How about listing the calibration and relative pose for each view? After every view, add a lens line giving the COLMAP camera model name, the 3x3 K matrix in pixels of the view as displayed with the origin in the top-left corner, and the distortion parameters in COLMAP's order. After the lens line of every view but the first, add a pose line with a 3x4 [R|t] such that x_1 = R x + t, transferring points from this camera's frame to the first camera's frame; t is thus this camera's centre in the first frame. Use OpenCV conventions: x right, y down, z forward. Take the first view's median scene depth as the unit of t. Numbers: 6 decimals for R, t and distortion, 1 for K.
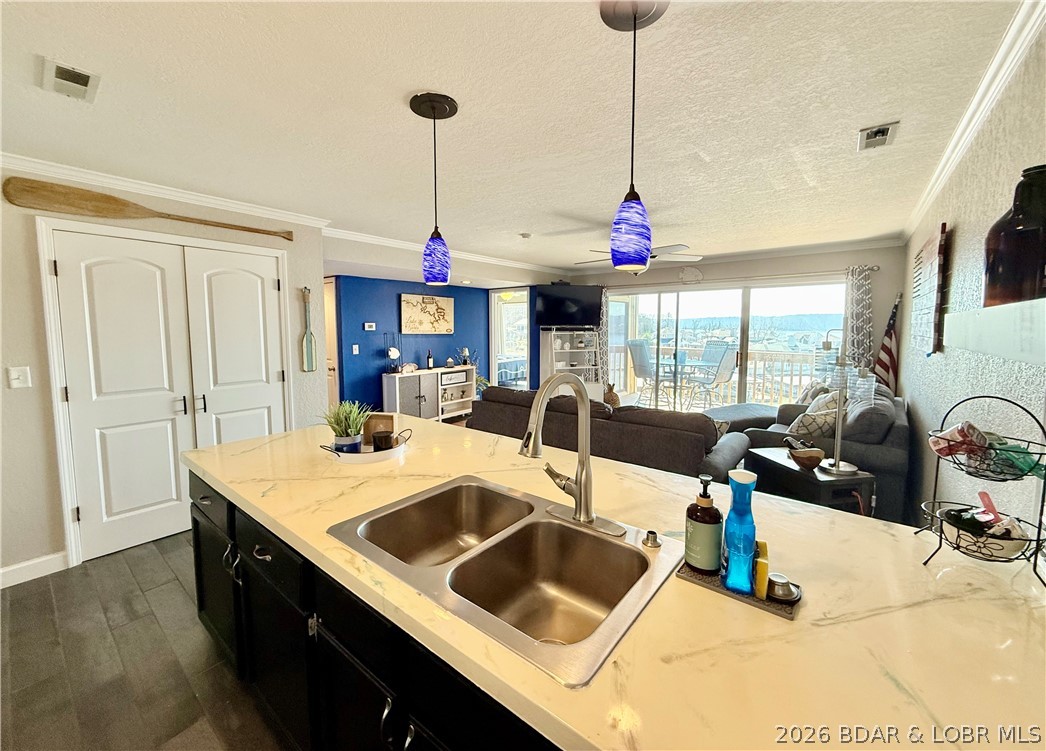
lens RADIAL K [[417.1, 0, 523.6], [0, 417.1, 359.8], [0, 0, 1]] dist [-0.000975, -0.000081]
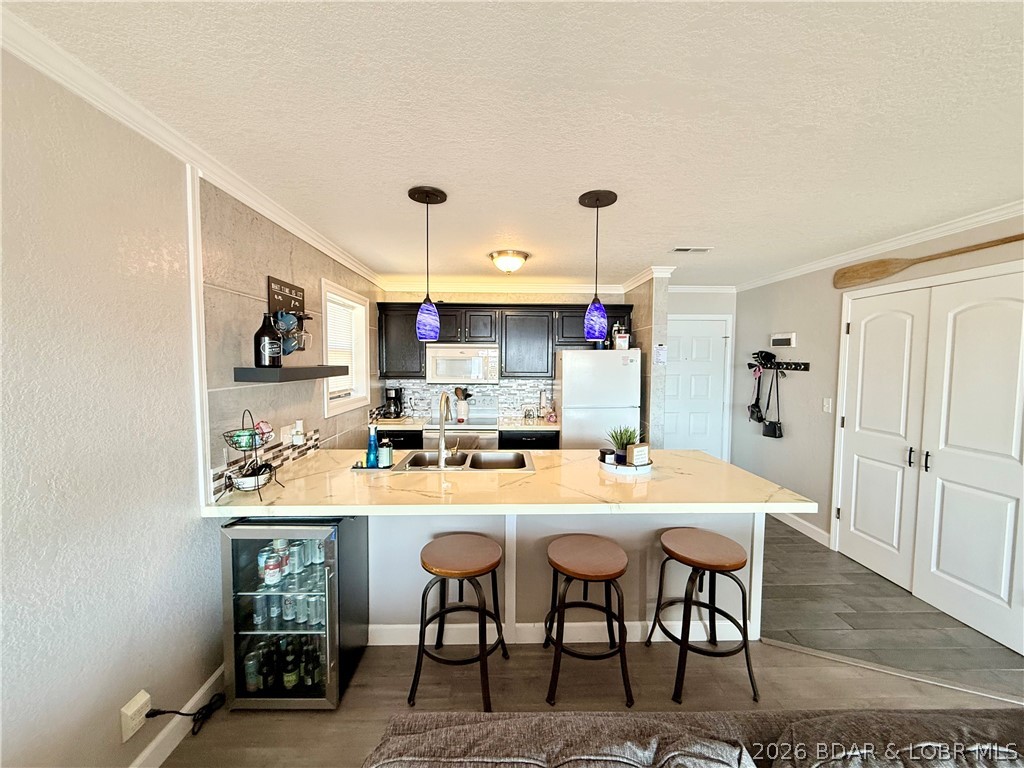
lens RADIAL K [[408.5, 0, 510.4], [0, 408.5, 384.7], [0, 0, 1]] dist [-0.001164, 0.000529]
pose [[-0.764118, 0.033696, -0.644196, 0.227078], [-0.058296, 0.990942, 0.120980, -0.053723], [0.642437, 0.129997, -0.755232, 0.523034]]
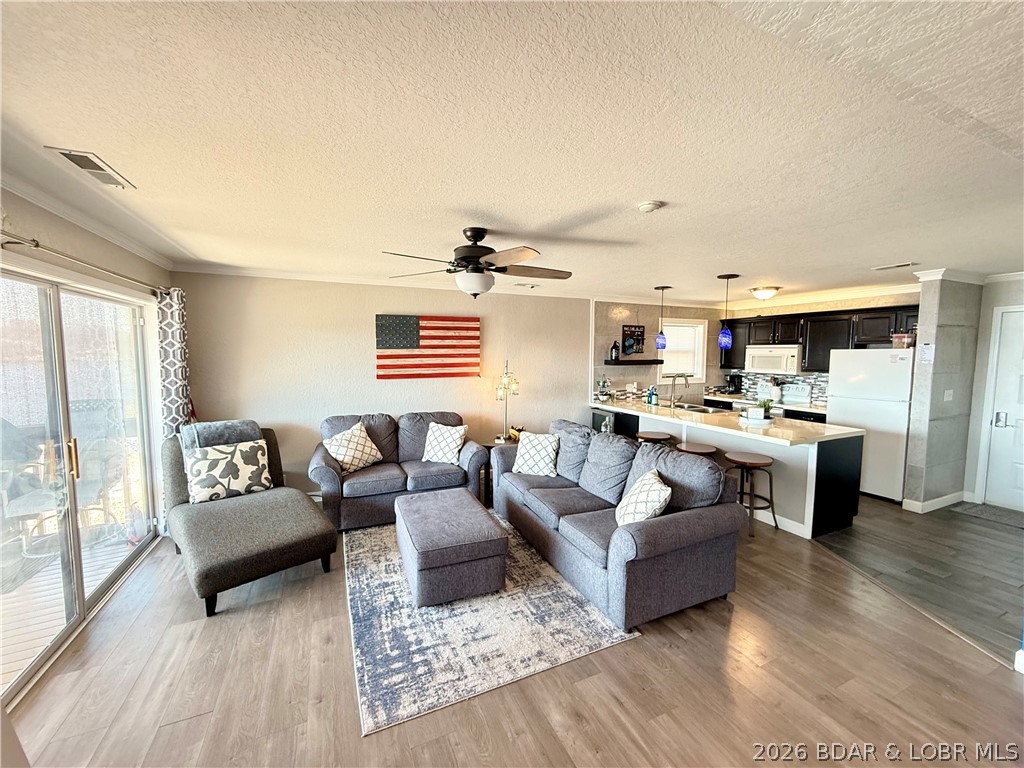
lens RADIAL K [[408.5, 0, 510.4], [0, 408.5, 384.7], [0, 0, 1]] dist [-0.001164, 0.000529]
pose [[-0.891573, -0.037508, 0.451320, -0.051742], [0.036232, 0.987462, 0.153640, -0.112510], [-0.451425, 0.153334, -0.879036, 1.082303]]
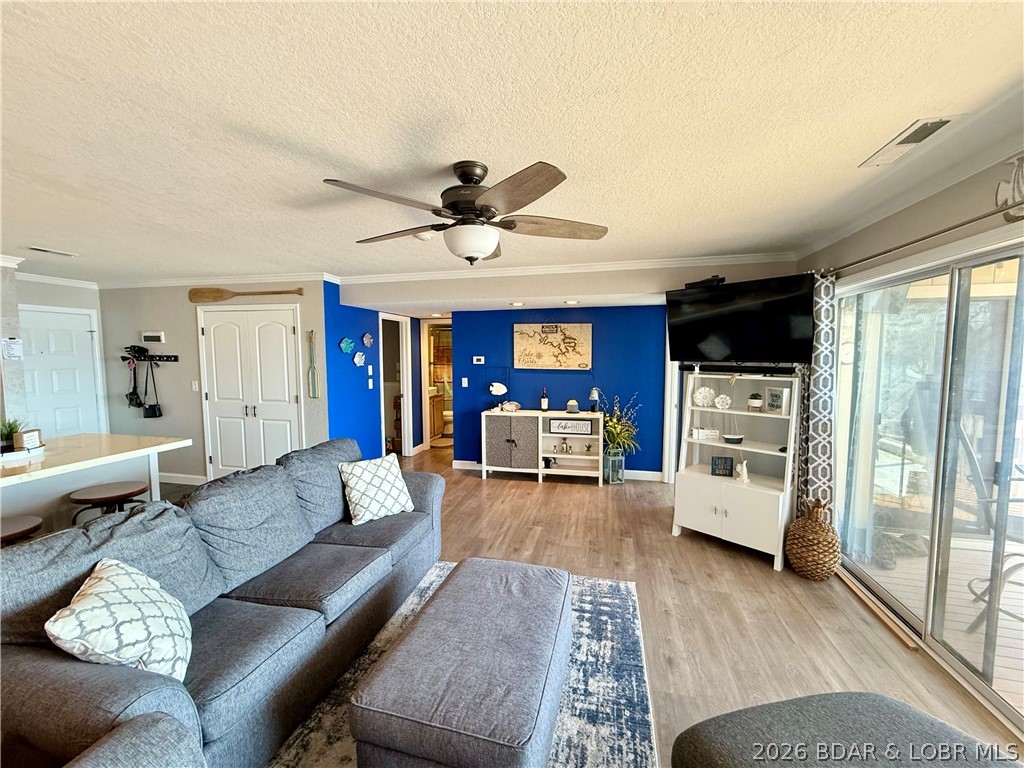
lens RADIAL K [[408.5, 0, 510.4], [0, 408.5, 384.7], [0, 0, 1]] dist [-0.001164, 0.000529]
pose [[0.426107, 0.069474, -0.902001, 0.489853], [-0.071173, 0.996531, 0.043132, -0.061898], [0.901868, 0.045820, 0.429574, 0.590389]]
